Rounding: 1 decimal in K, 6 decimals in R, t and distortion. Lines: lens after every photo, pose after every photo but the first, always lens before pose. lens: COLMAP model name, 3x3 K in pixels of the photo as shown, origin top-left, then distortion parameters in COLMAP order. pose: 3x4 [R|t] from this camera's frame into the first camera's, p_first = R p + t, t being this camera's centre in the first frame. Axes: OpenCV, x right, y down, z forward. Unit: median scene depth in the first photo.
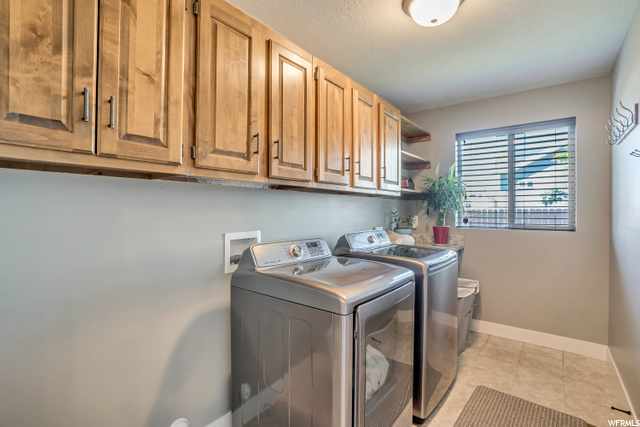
lens RADIAL K [[299.4, 0, 320.3], [0, 299.4, 211.2], [0, 0, 1]] dist [-0.000753, -0.000068]
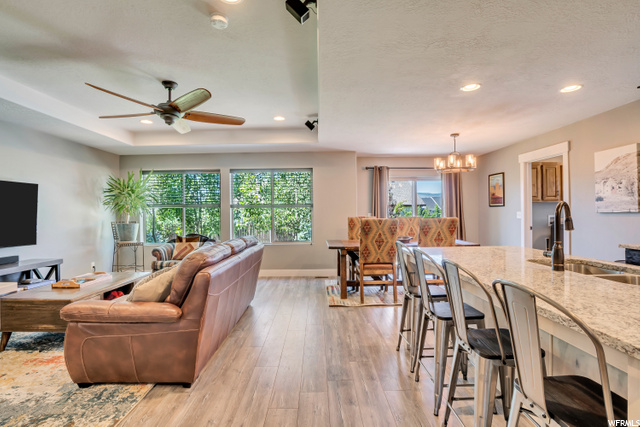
lens RADIAL K [[299.4, 0, 319.1], [0, 299.4, 212.8], [0, 0, 1]] dist [-0.000753, -0.000068]
pose [[0.619437, -0.009193, -0.784993, 1.007108], [0.010250, 0.999941, -0.003622, 0.034843], [0.784980, -0.005803, 0.619495, -4.261645]]
